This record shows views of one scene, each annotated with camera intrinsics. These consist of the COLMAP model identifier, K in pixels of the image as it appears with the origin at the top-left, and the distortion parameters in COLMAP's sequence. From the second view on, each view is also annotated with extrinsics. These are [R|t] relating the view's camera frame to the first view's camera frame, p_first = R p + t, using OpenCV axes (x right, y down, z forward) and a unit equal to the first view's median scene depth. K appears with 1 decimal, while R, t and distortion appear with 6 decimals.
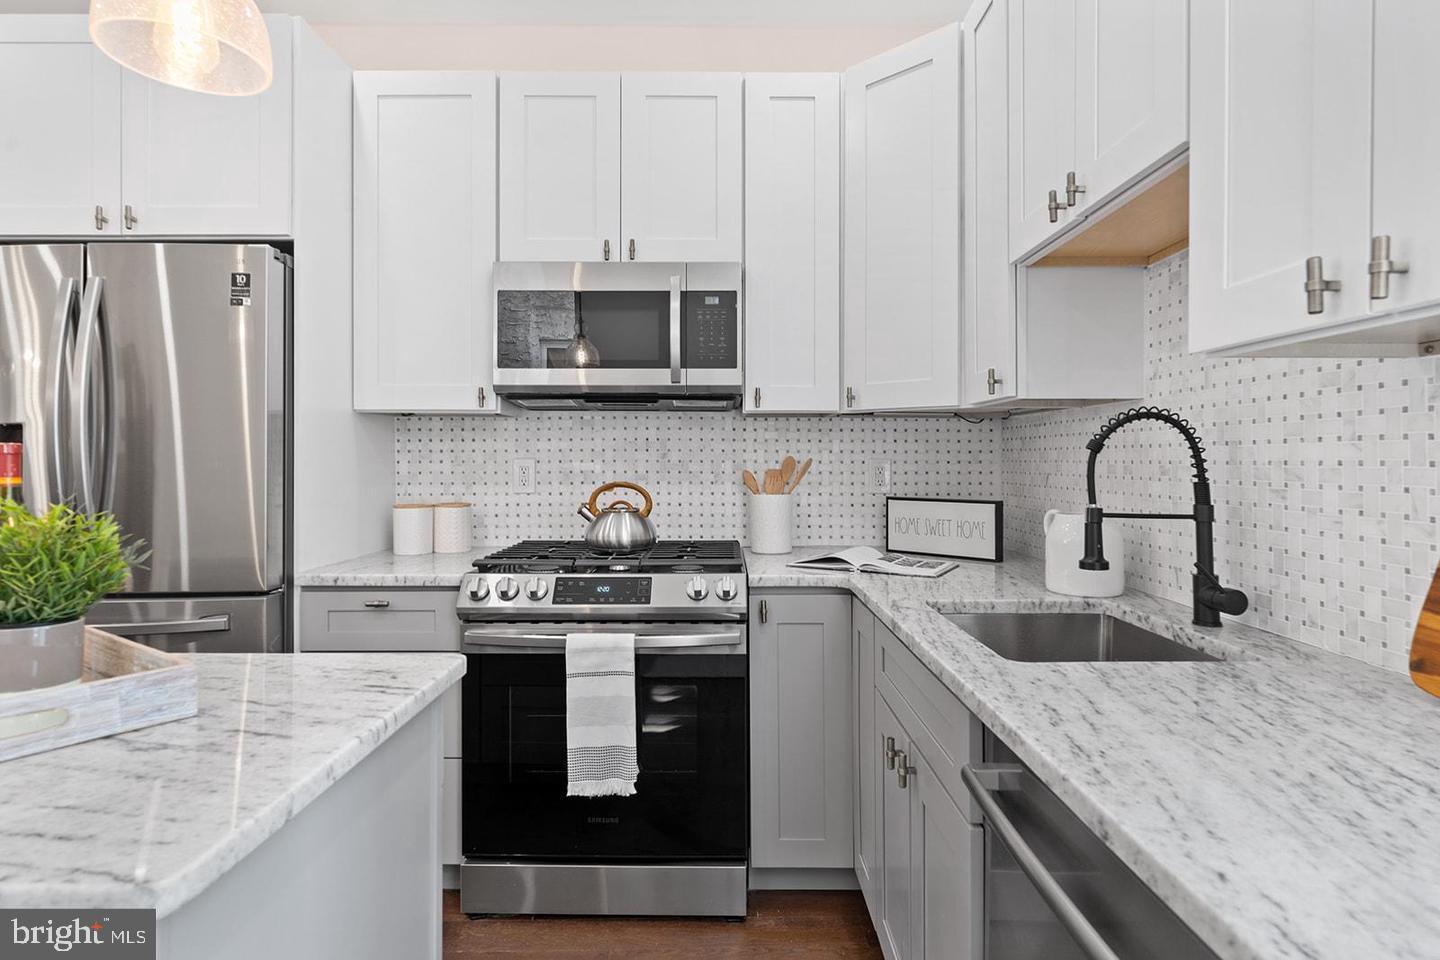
lens RADIAL K [[749.6, 0, 716.9], [0, 749.6, 466.3], [0, 0, 1]] dist [-0.000670, 0.003058]
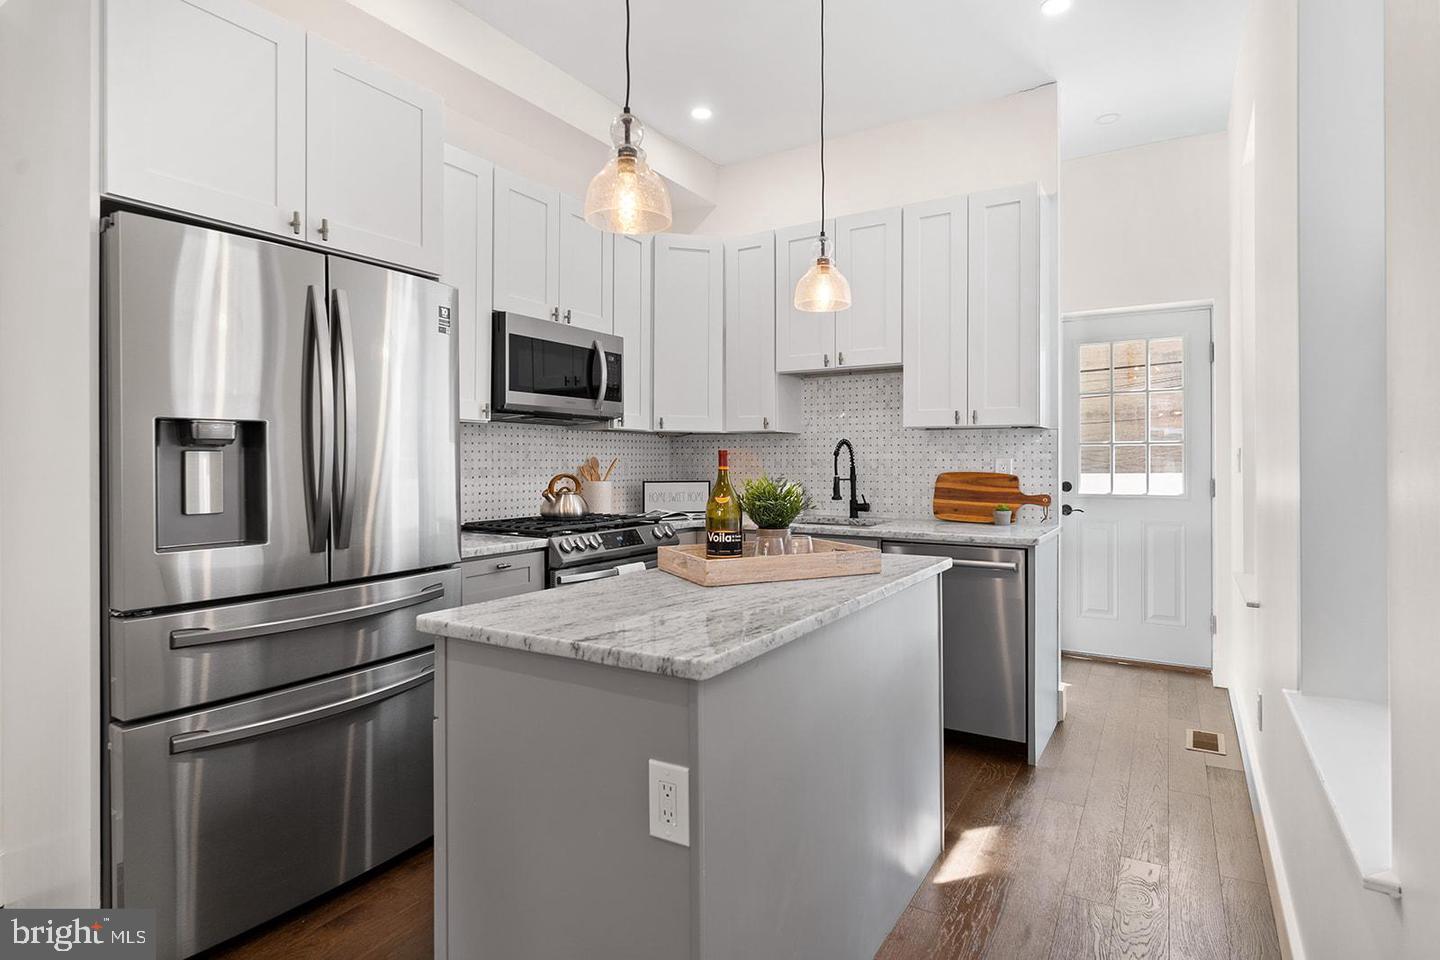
lens RADIAL K [[749.6, 0, 707.8], [0, 749.6, 474.2], [0, 0, 1]] dist [-0.000670, 0.003058]
pose [[0.531267, -0.015564, 0.847061, -1.253606], [0.008010, 0.999879, 0.013348, 0.004133], [-0.847166, -0.000306, 0.531327, -0.019346]]
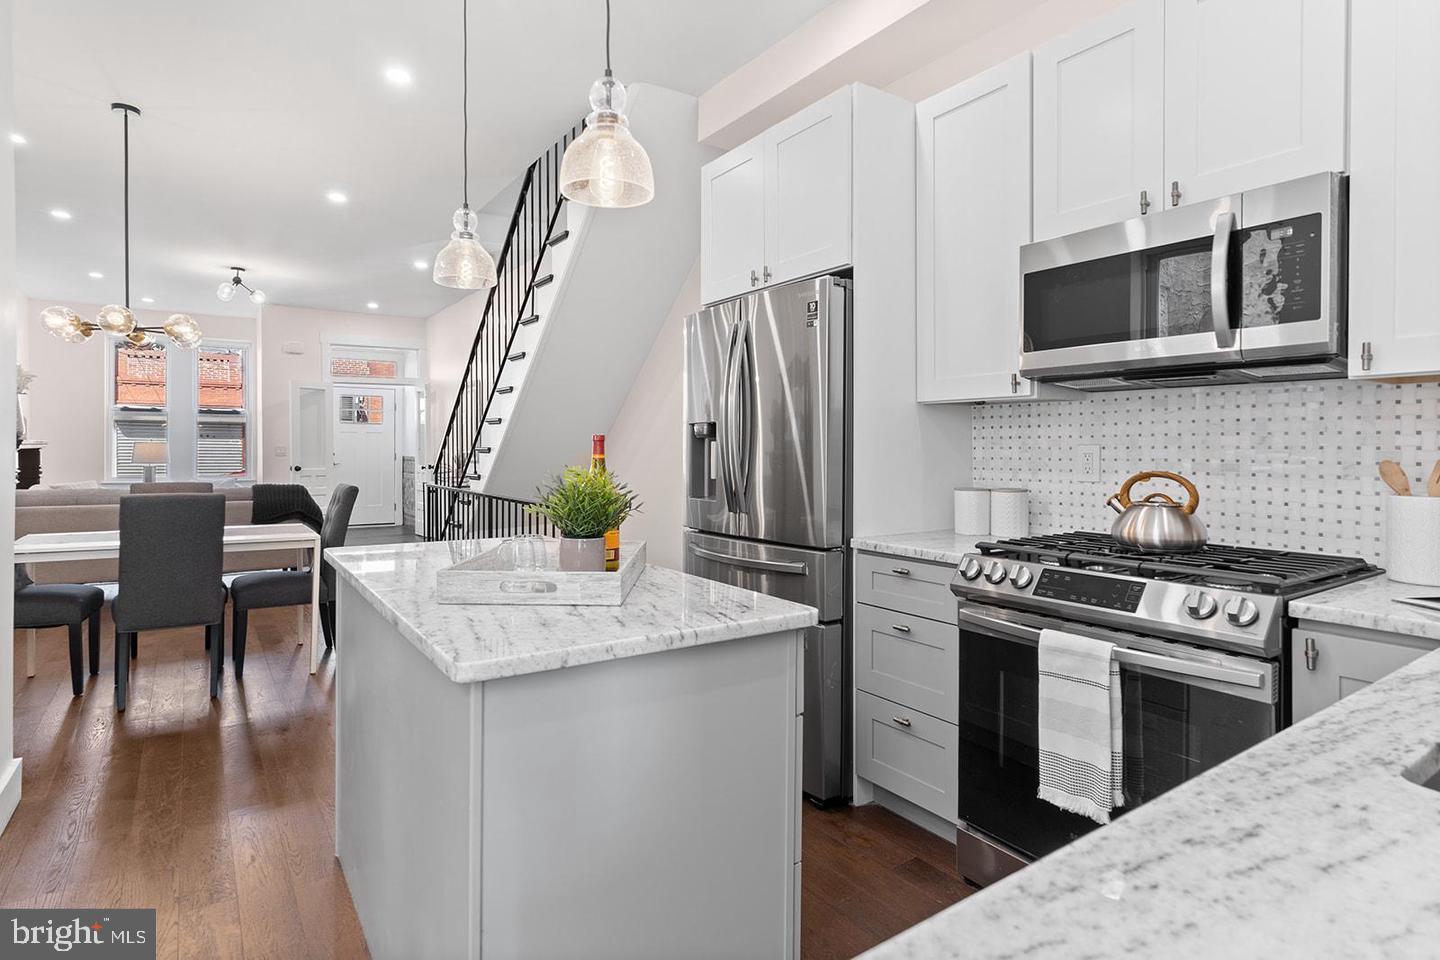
lens RADIAL K [[749.6, 0, 739.3], [0, 749.6, 465.0], [0, 0, 1]] dist [-0.000670, 0.003058]
pose [[0.580652, 0.020232, -0.813900, 0.295585], [-0.009071, 0.999790, 0.018382, 0.002374], [0.814101, -0.003291, 0.580714, 0.117962]]
